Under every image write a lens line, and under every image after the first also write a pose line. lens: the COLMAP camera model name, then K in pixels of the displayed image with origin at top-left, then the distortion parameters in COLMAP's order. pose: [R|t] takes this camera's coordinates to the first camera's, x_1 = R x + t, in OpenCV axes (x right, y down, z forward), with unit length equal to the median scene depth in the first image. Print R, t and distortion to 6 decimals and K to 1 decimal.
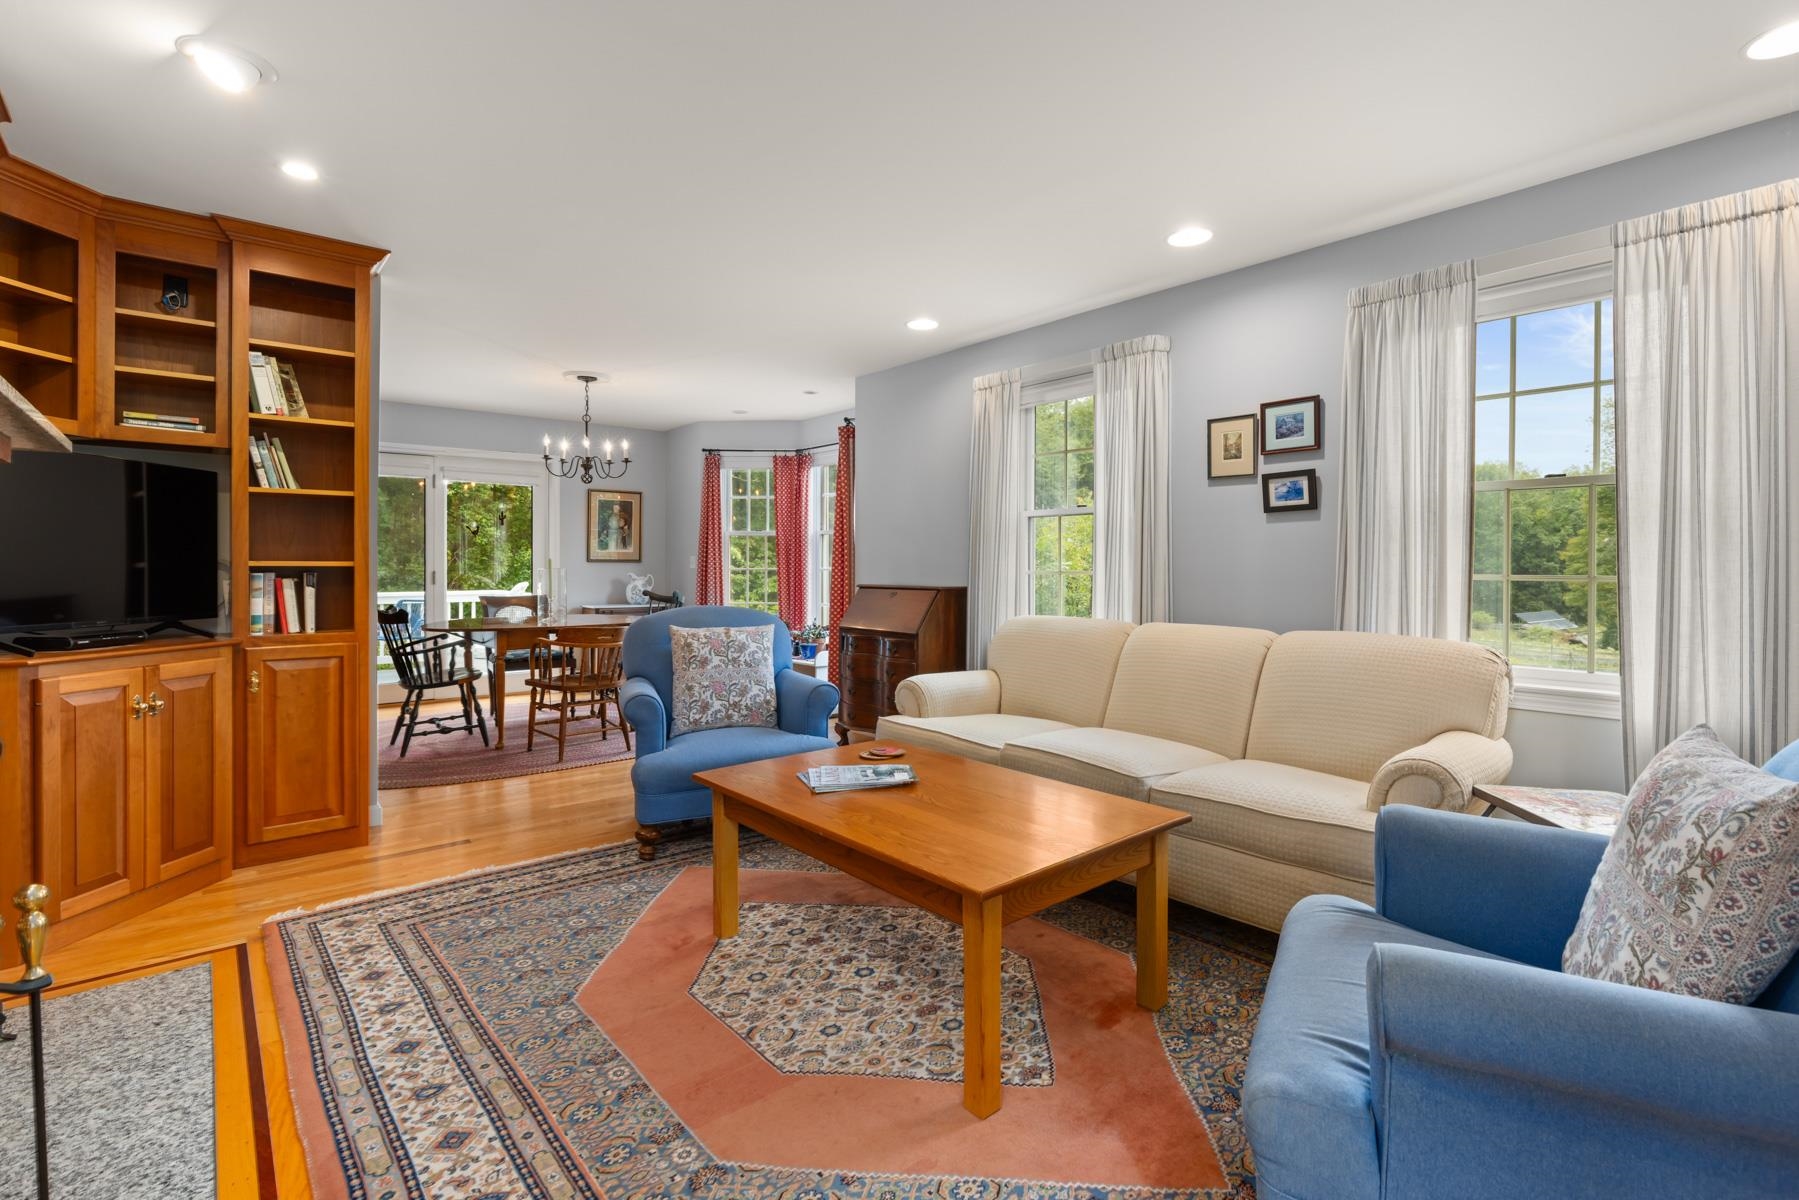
lens RADIAL K [[846.9, 0, 920.7], [0, 846.9, 571.5], [0, 0, 1]] dist [-0.002777, -0.000495]
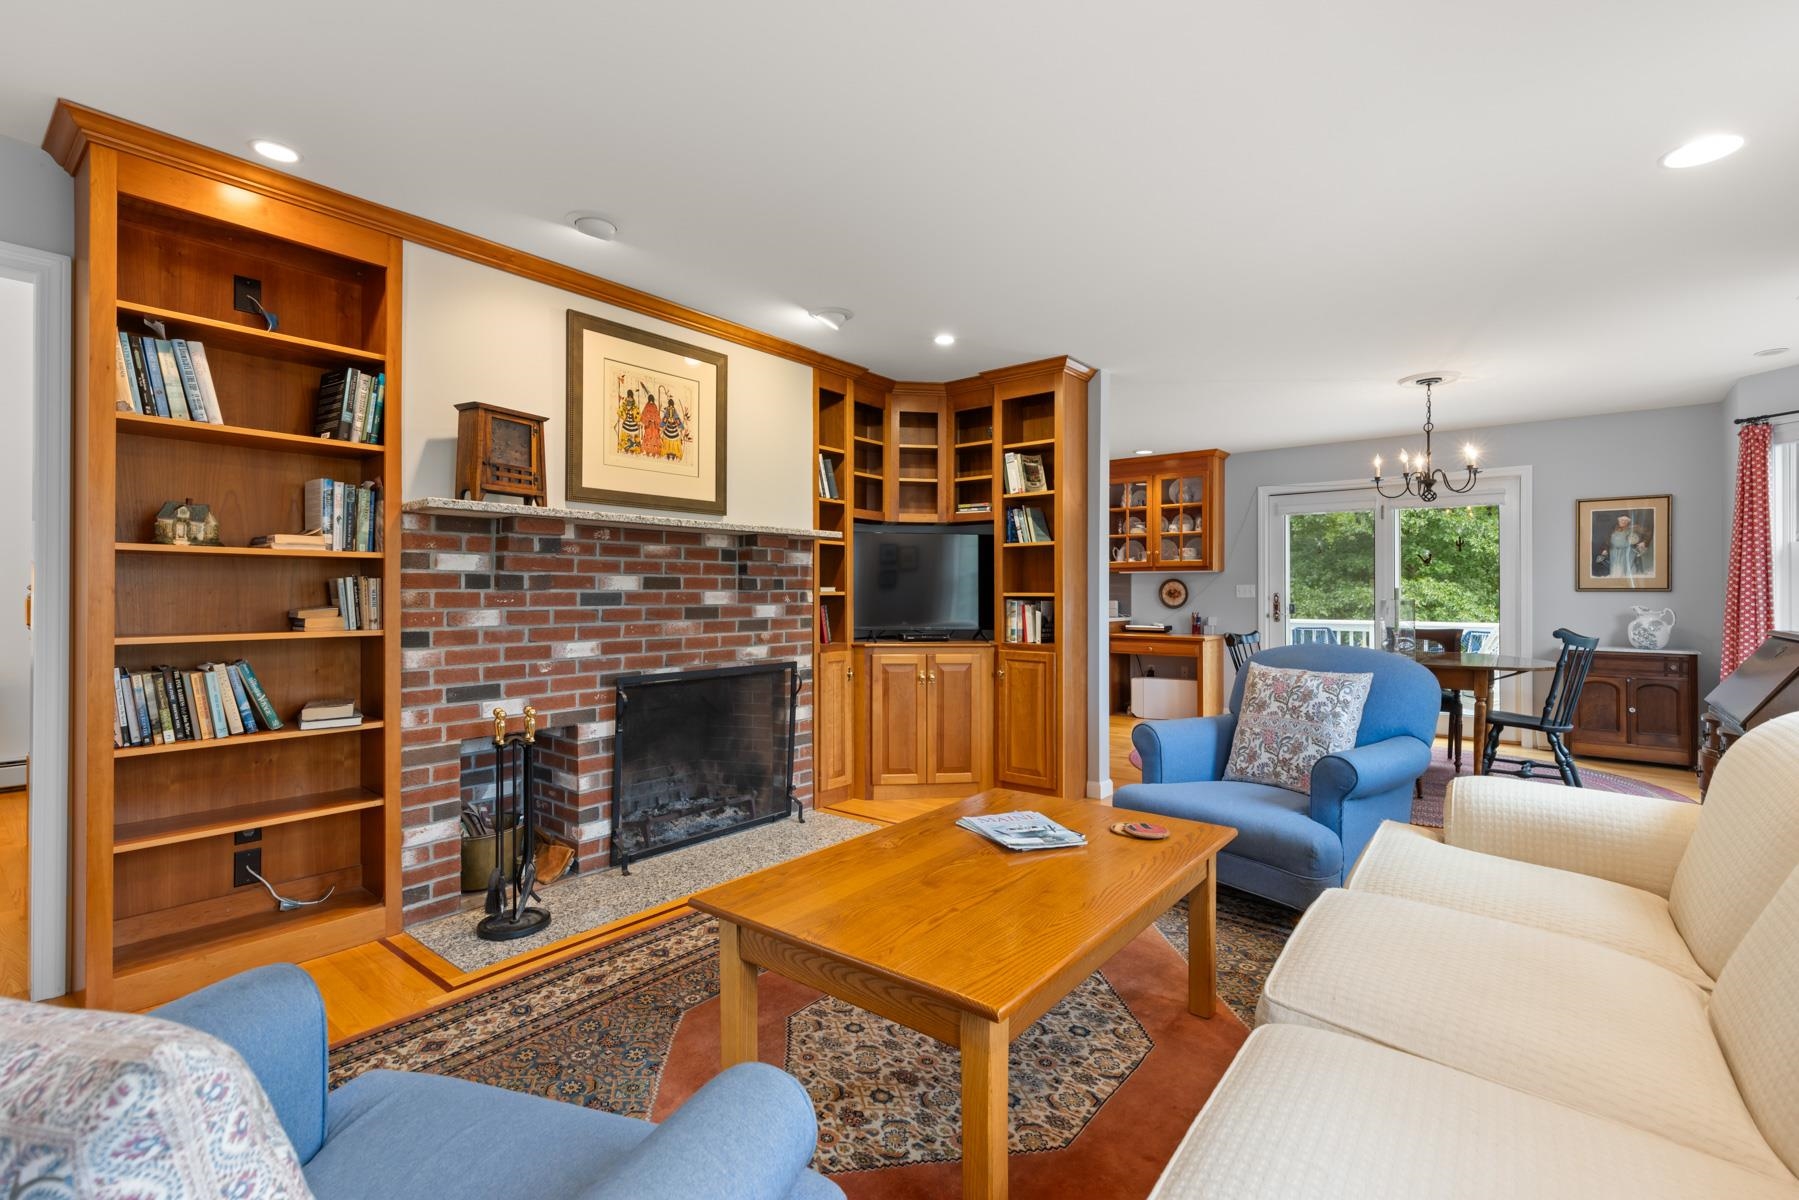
lens RADIAL K [[821.0, 0, 906.0], [0, 821.0, 588.7], [0, 0, 1]] dist [0.006855, 0.001021]
pose [[0.167632, -0.006859, -0.985826, 0.584161], [-0.007440, 0.999939, -0.008223, -0.005662], [0.985822, 0.008713, 0.167571, 0.548122]]
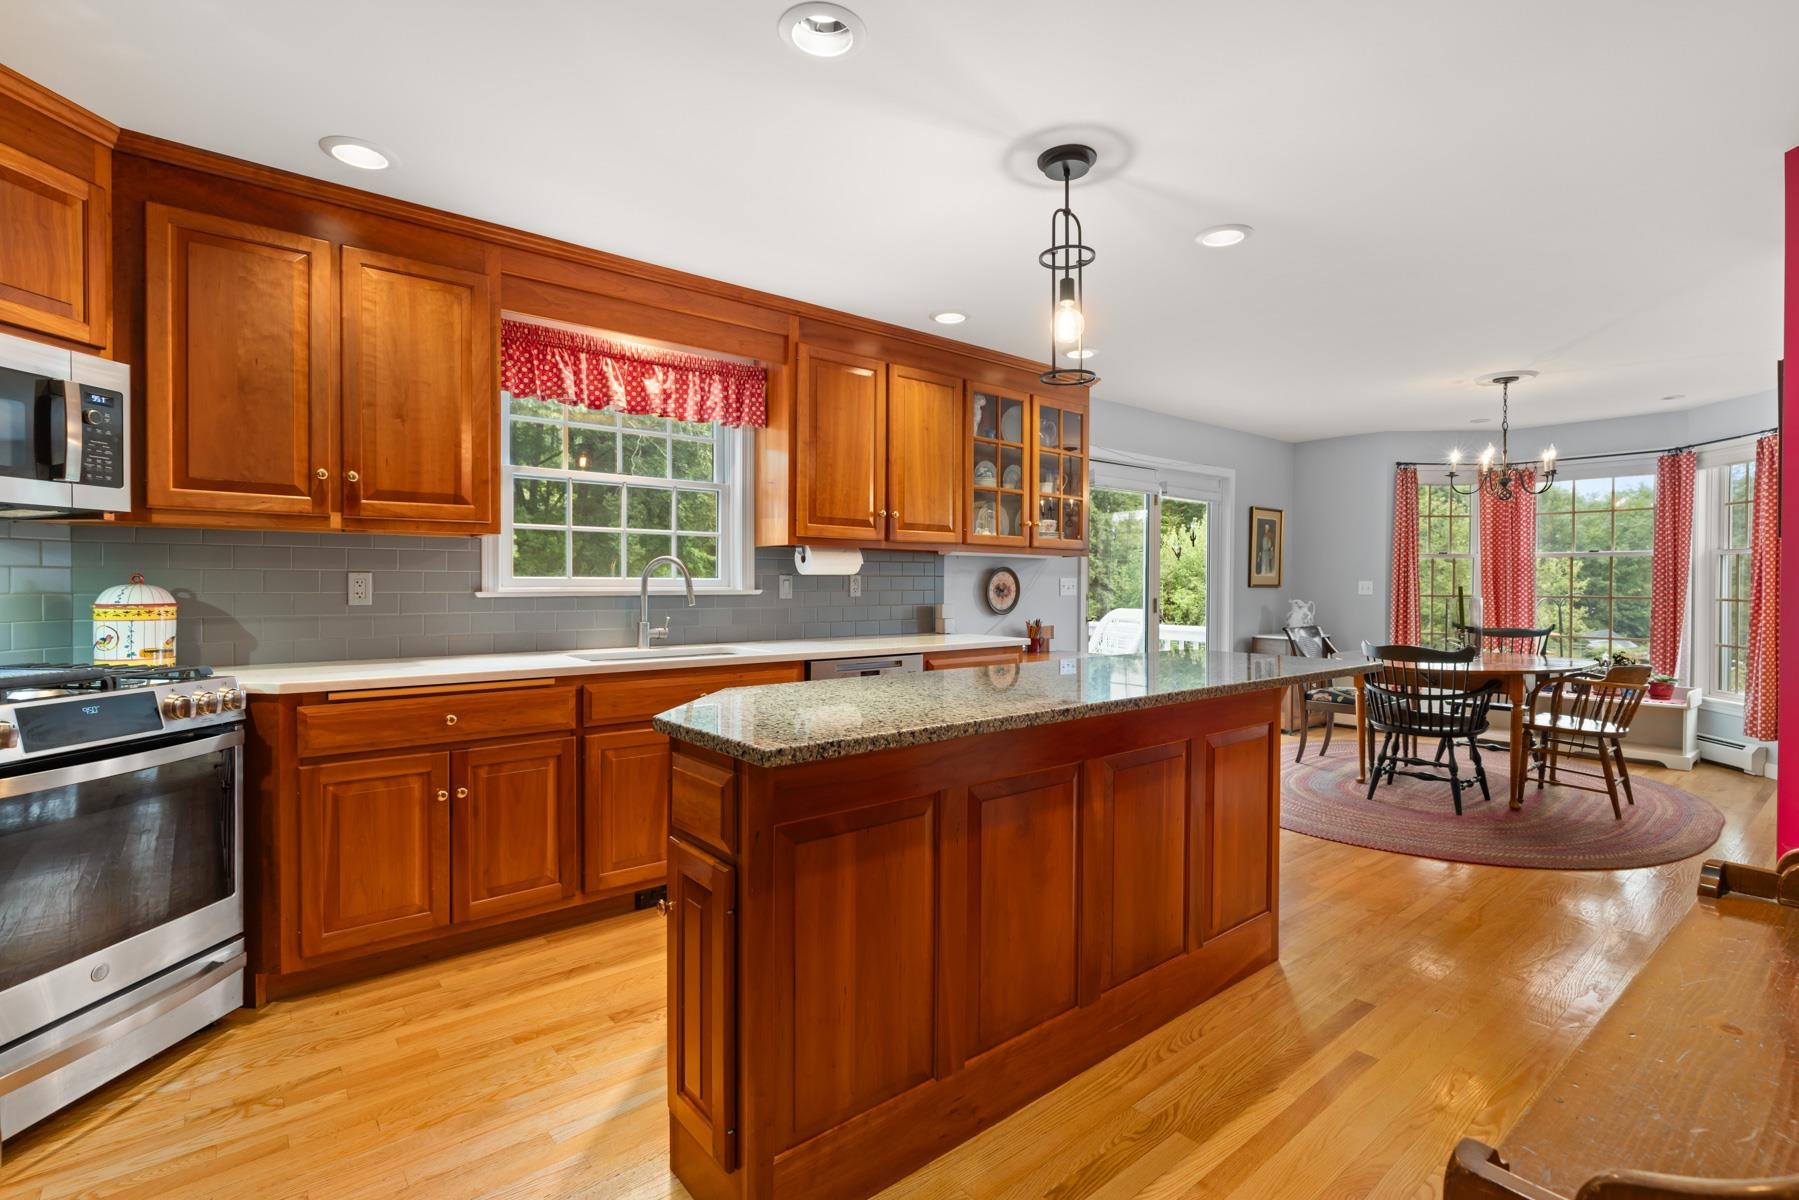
lens RADIAL K [[846.9, 0, 899.9], [0, 846.9, 589.1], [0, 0, 1]] dist [-0.002777, -0.000495]
pose [[0.999884, 0.002355, -0.015069, -1.664433], [-0.002353, 0.999997, 0.000163, -0.018197], [0.015070, -0.000127, 0.999886, 0.187486]]
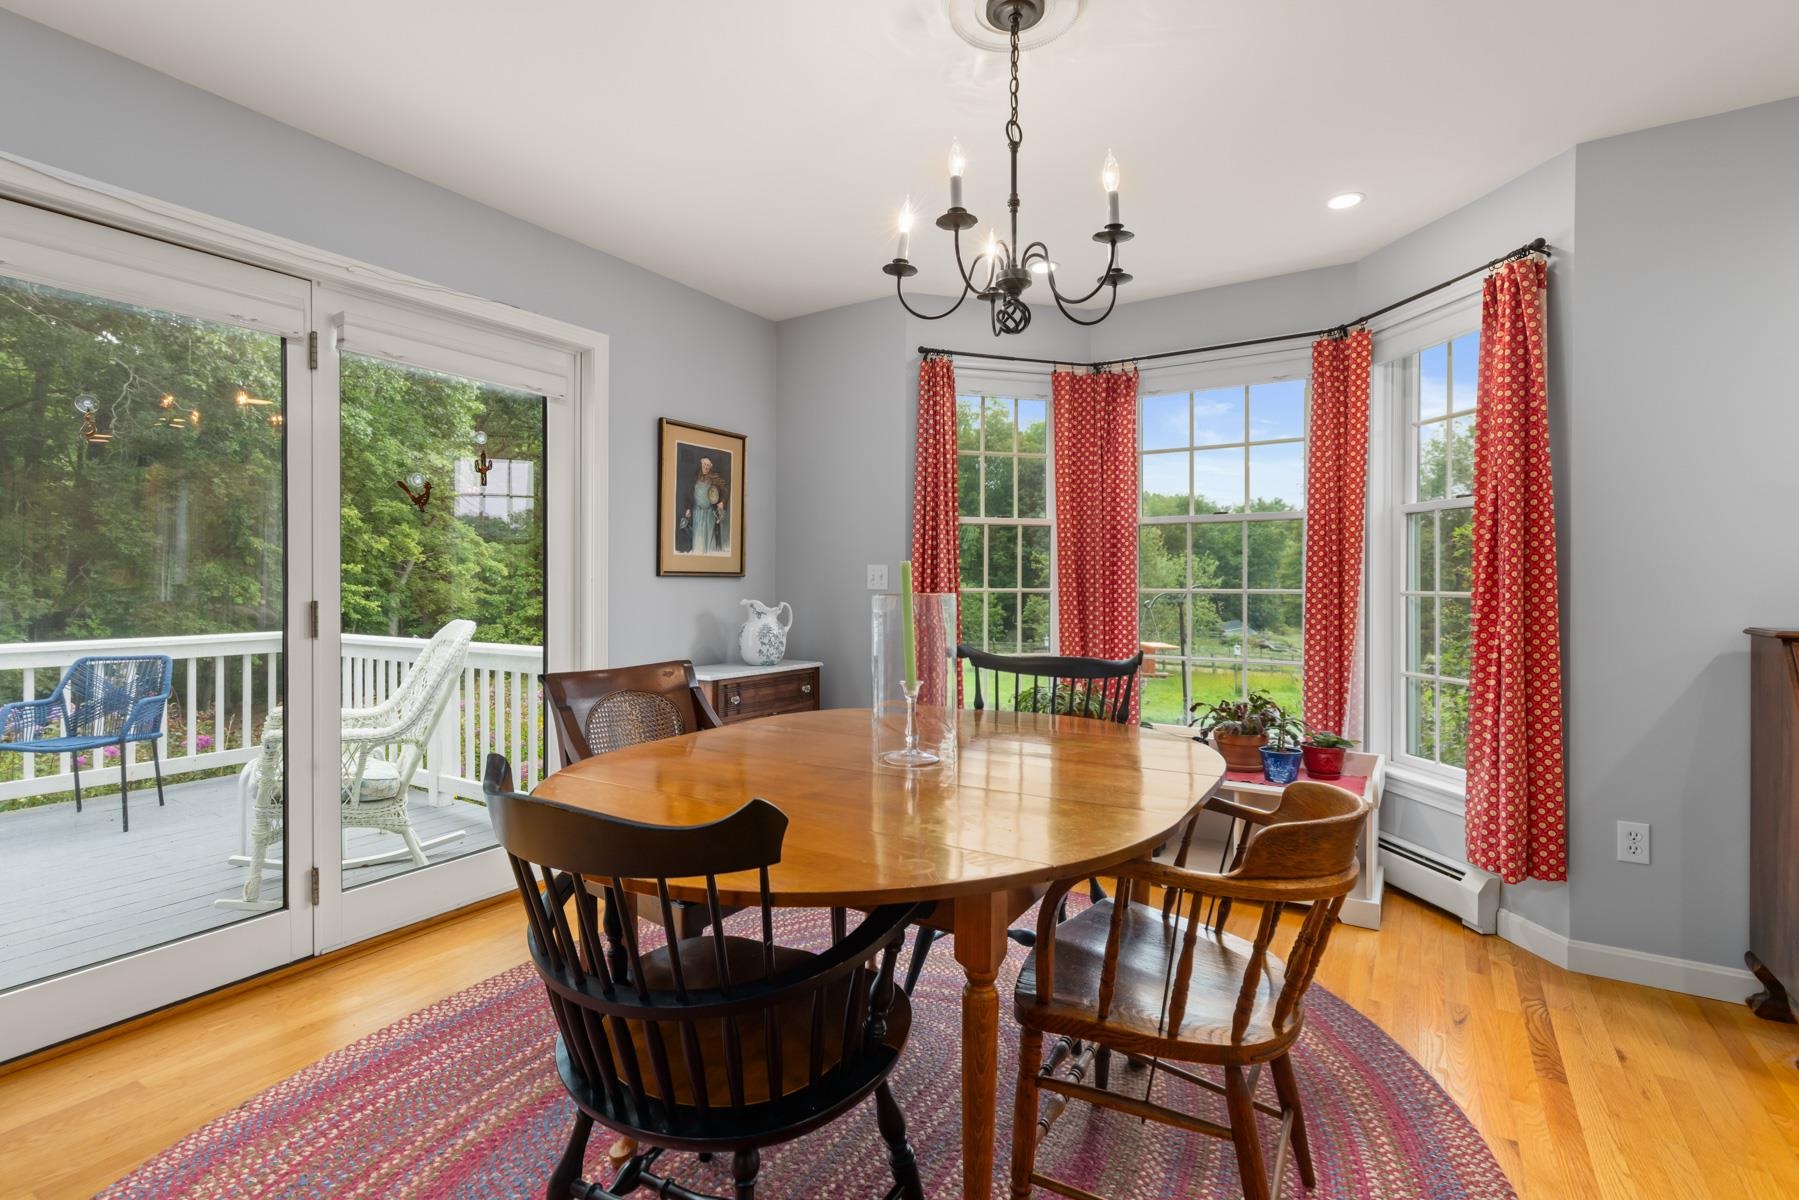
lens RADIAL K [[821.0, 0, 916.0], [0, 821.0, 587.5], [0, 0, 1]] dist [0.006855, 0.001021]
pose [[0.952163, -0.003333, 0.305571, -0.872710], [0.004334, 0.999987, -0.002596, -0.007637], [-0.305558, 0.003796, 0.952166, 1.170889]]
